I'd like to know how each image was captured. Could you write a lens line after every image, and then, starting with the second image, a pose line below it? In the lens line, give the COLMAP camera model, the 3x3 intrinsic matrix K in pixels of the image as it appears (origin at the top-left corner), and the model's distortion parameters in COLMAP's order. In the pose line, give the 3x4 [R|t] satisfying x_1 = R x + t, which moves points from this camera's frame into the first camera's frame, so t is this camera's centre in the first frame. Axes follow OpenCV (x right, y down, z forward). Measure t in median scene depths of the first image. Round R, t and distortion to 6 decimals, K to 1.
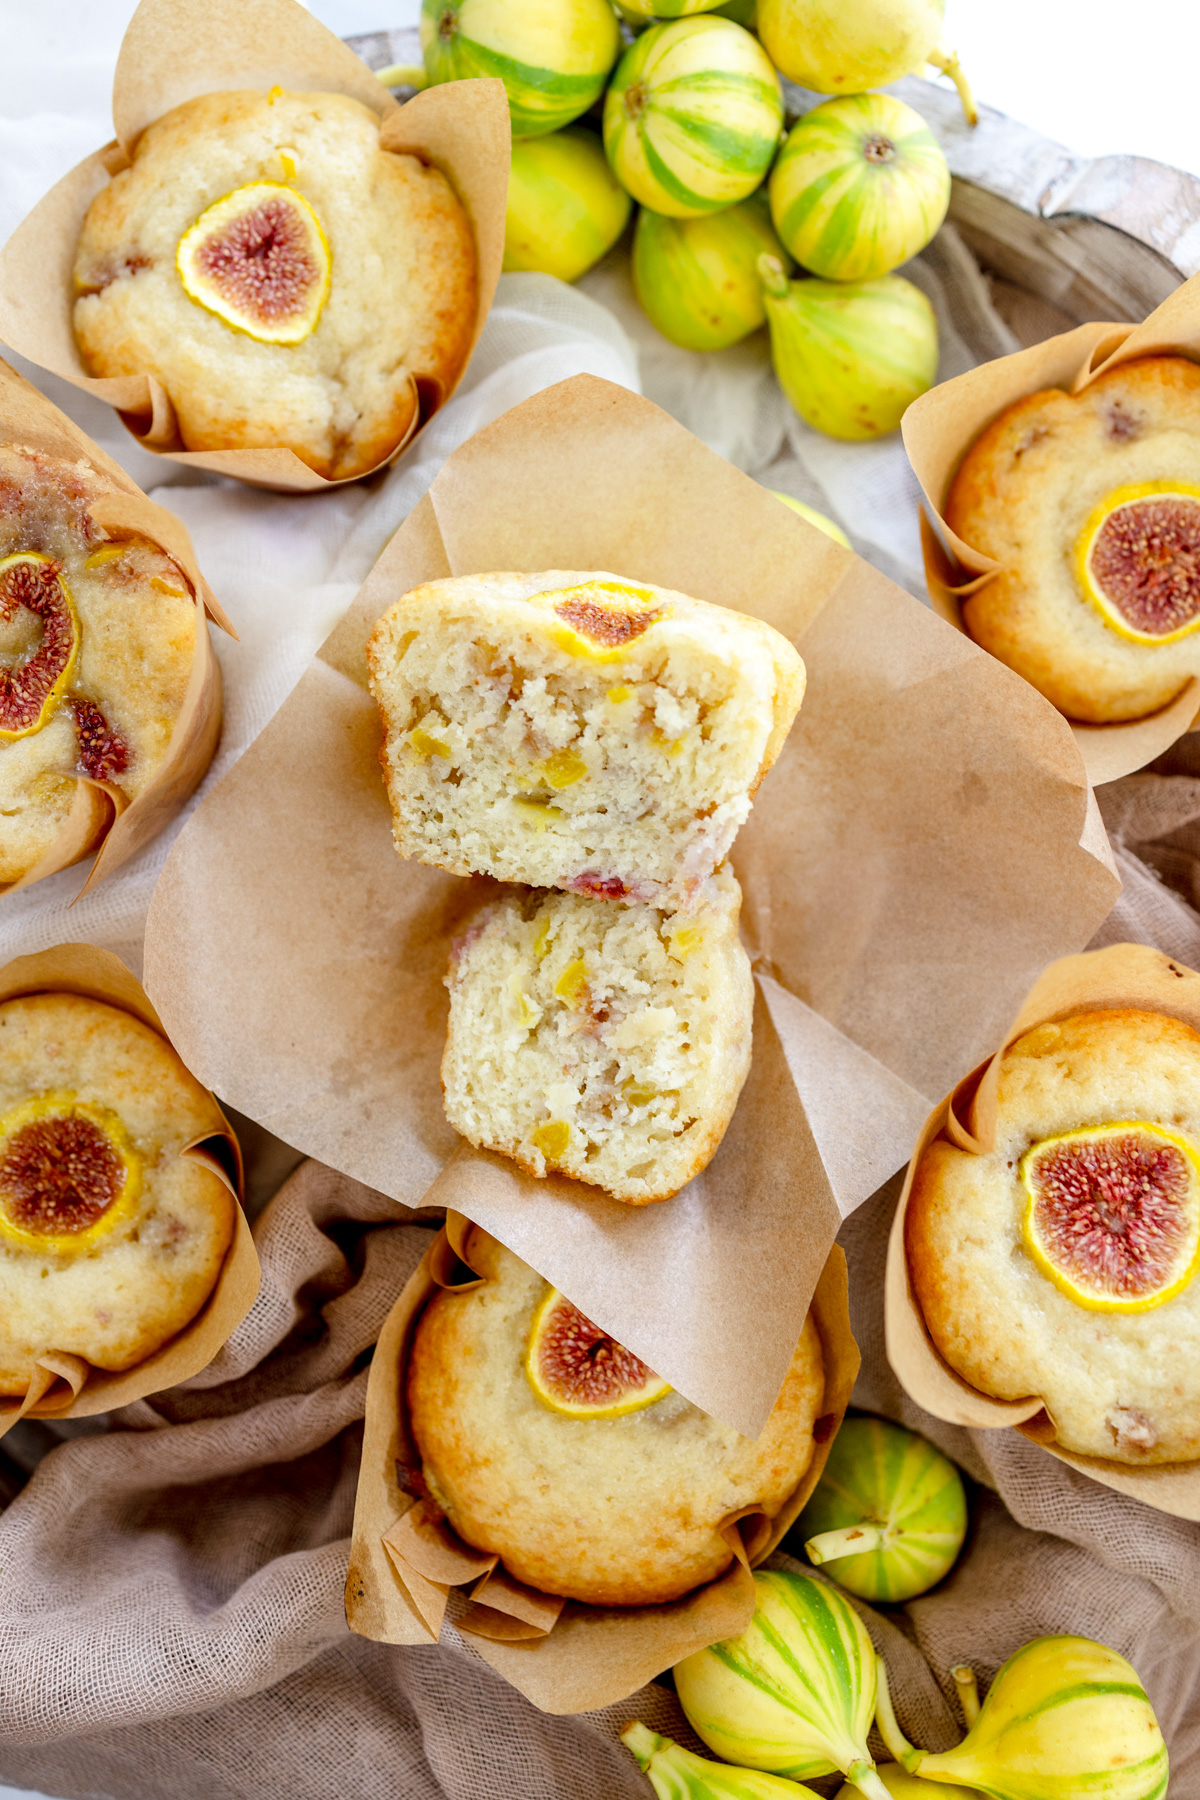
lens RADIAL K [[1855.1, 0, 592.8], [0, 1855.1, 899.1], [0, 0, 1]] dist [0.018807, 0.024039]
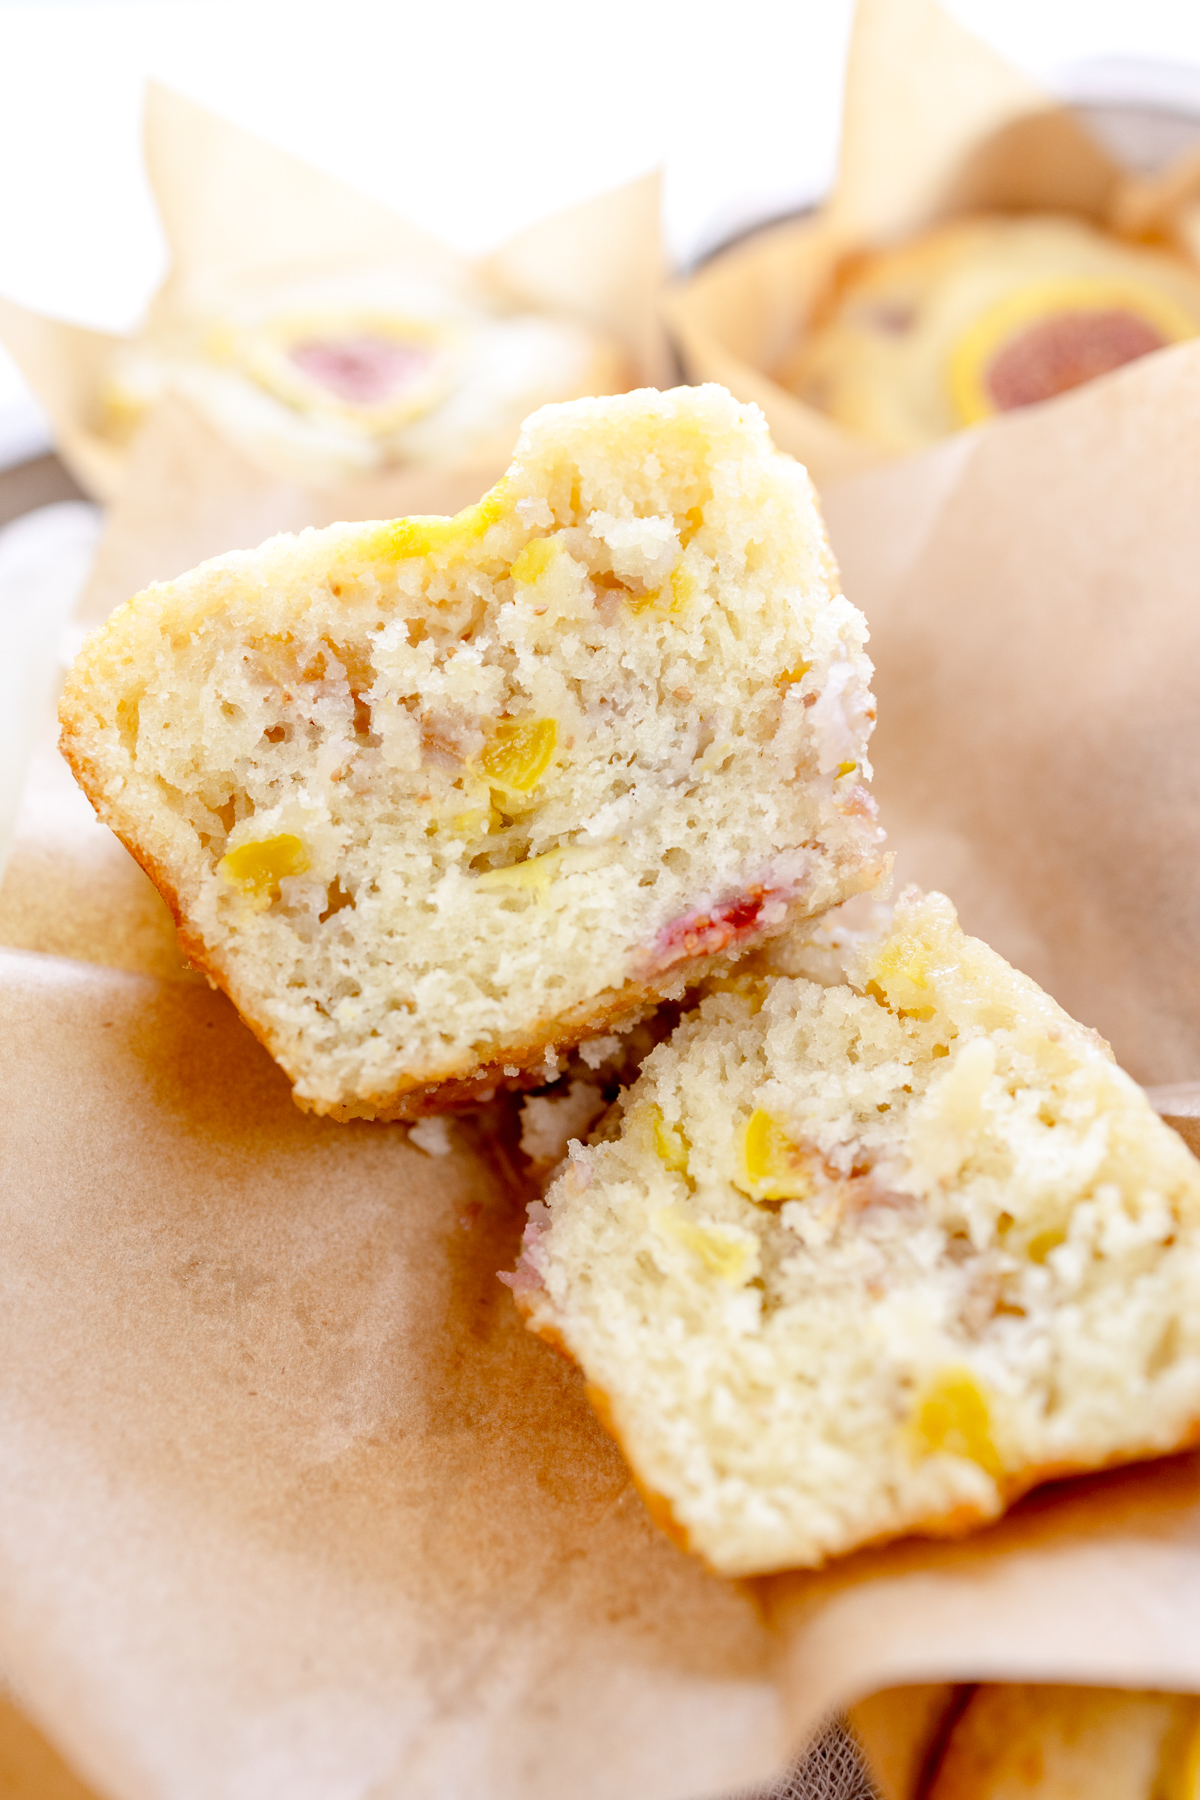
lens RADIAL K [[1855.1, 0, 592.8], [0, 1855.1, 899.1], [0, 0, 1]] dist [0.018807, 0.024039]
pose [[0.838286, -0.446593, 0.312780, -0.166762], [0.545229, 0.688004, -0.478933, 0.201636], [-0.001306, 0.572019, 0.820239, 0.571914]]
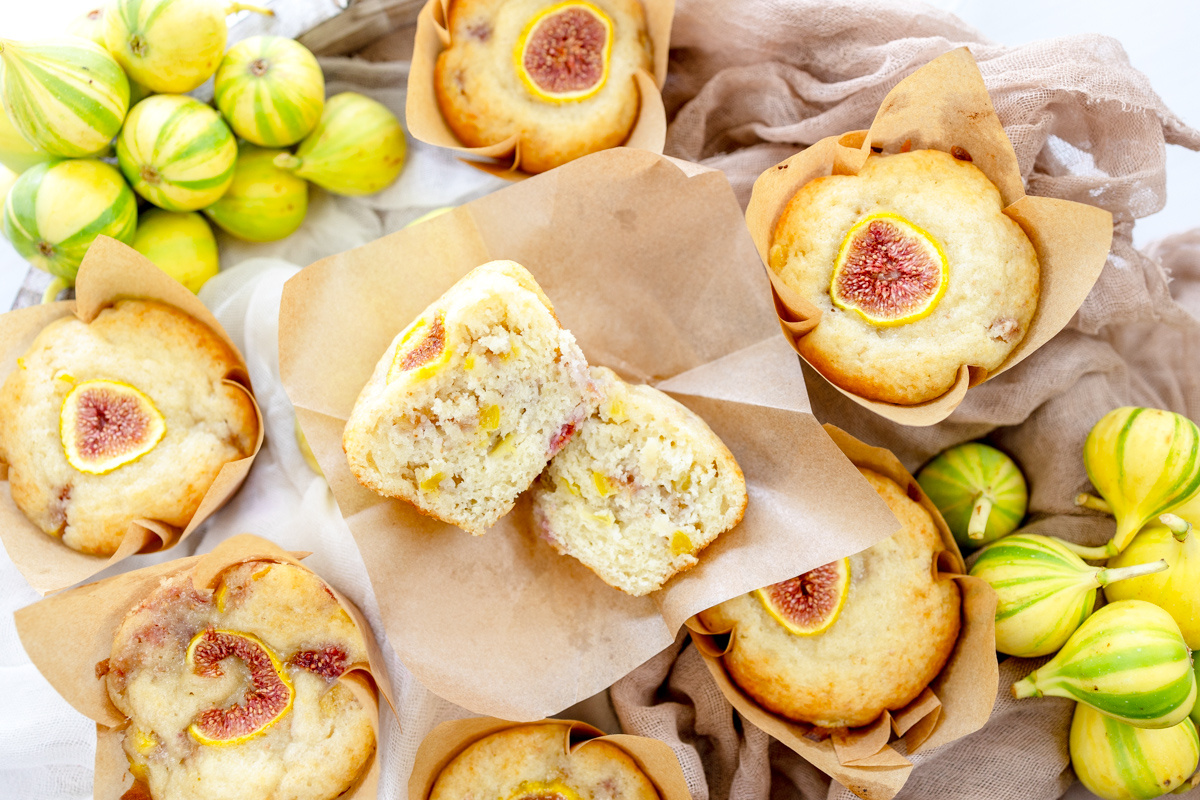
lens RADIAL K [[1236.7, 0, 593.2], [0, 1236.7, 400.0], [0, 0, 1]] dist [0.018807, 0.024039]
pose [[0.509470, -0.852546, 0.116645, -0.077952], [0.858292, 0.513159, 0.001868, -0.002345], [-0.061450, 0.099163, 0.993172, -0.076462]]
